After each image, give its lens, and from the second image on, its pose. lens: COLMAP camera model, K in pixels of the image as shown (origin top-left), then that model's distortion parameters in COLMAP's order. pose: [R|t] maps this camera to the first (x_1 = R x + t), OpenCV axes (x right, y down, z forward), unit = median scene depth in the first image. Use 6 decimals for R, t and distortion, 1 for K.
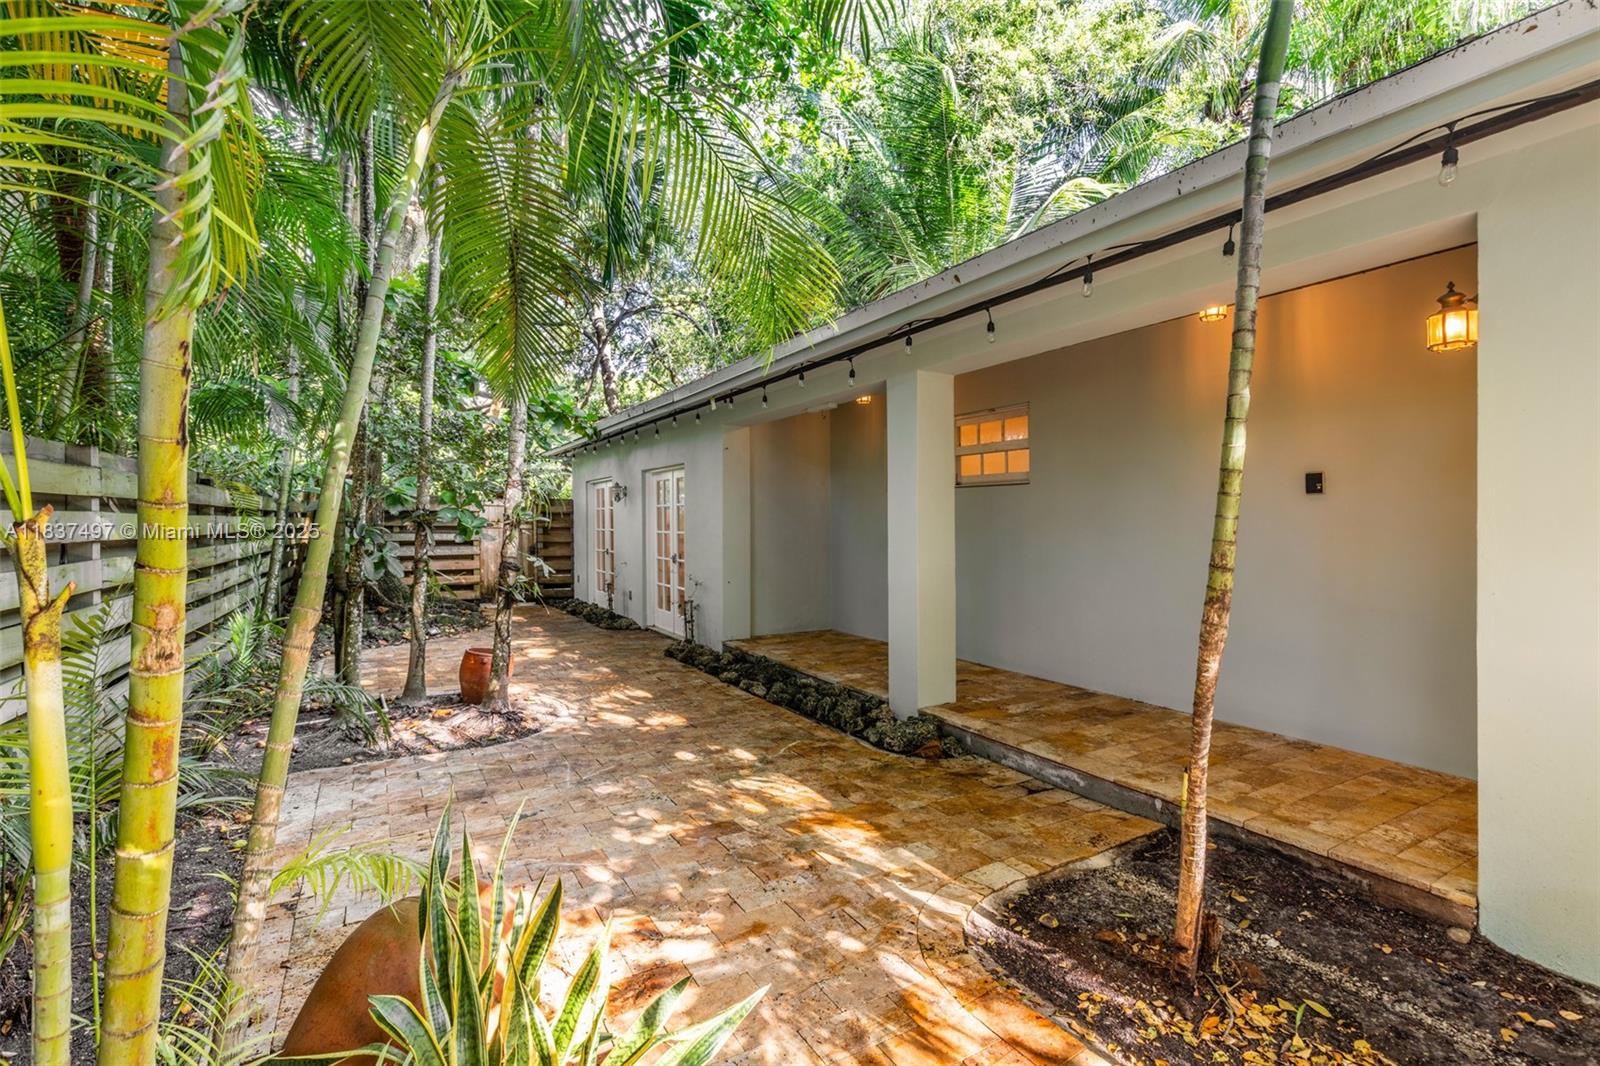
lens RADIAL K [[733.8, 0, 800.7], [0, 733.8, 535.0], [0, 0, 1]] dist [0.000876, 0.000046]
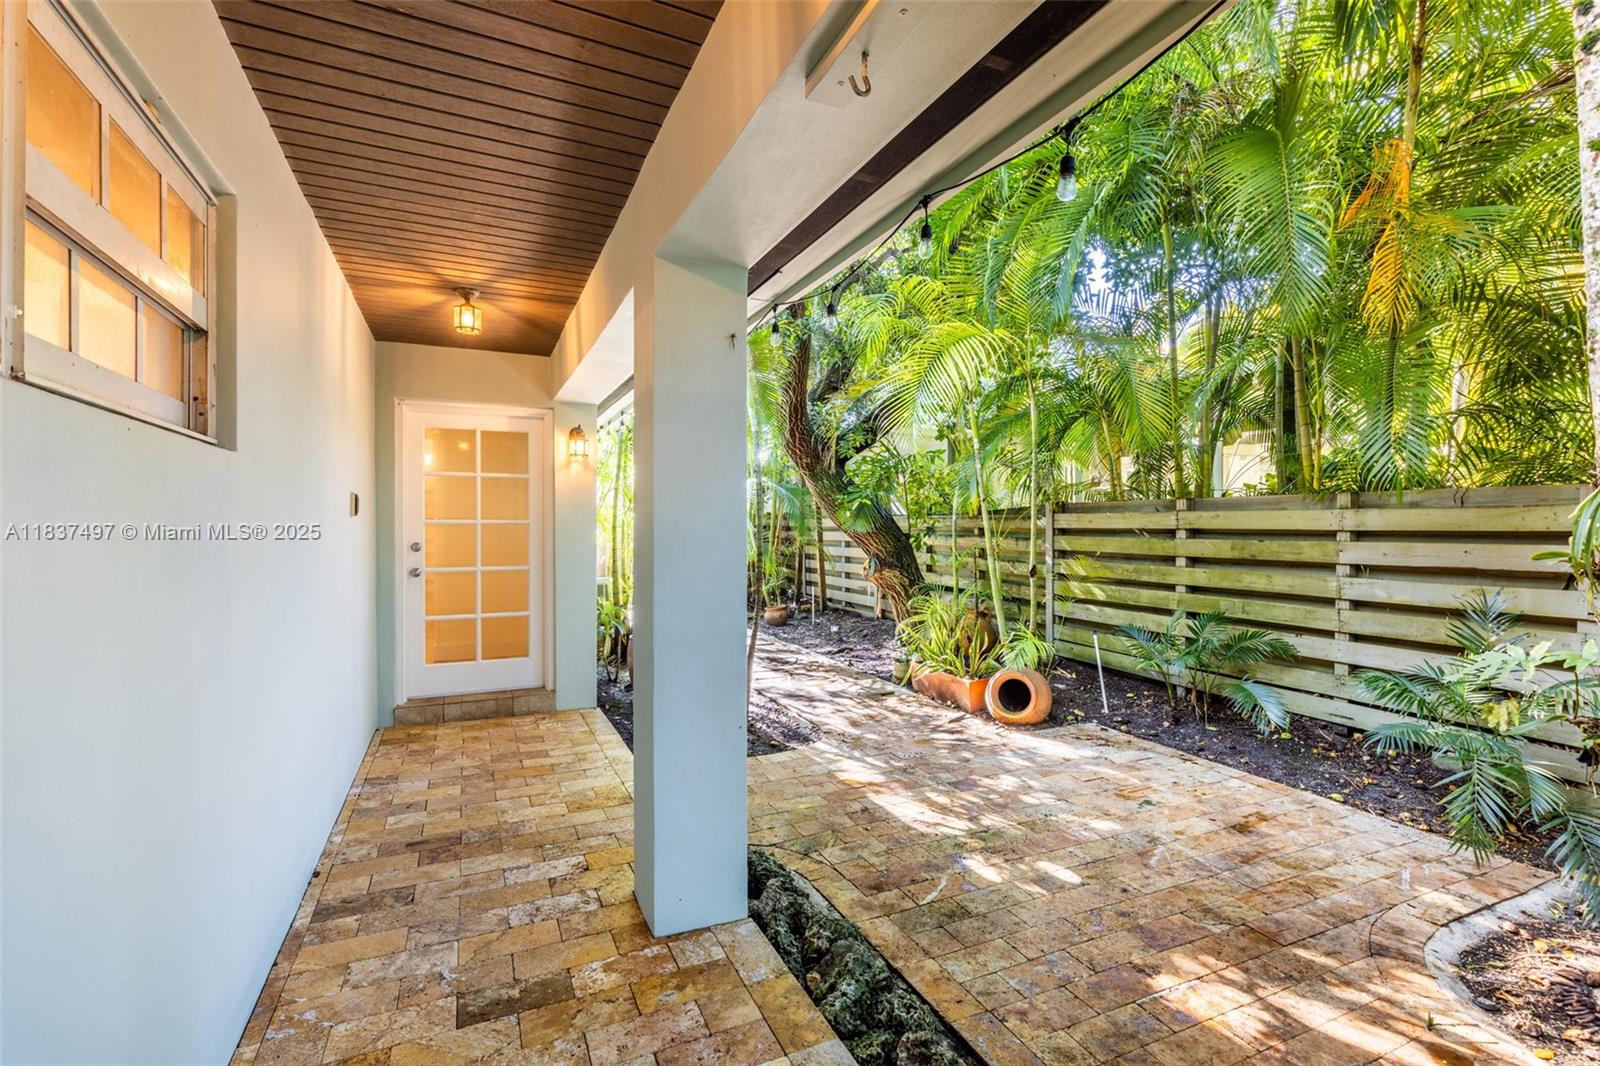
lens RADIAL K [[715.8, 0, 798.6], [0, 715.8, 526.7], [0, 0, 1]] dist [0.014510, -0.002569]
pose [[-0.994631, -0.007291, 0.103224, 0.050818], [-0.005919, 0.999890, 0.013590, -0.061427], [-0.103311, 0.012906, -0.994565, 1.973066]]
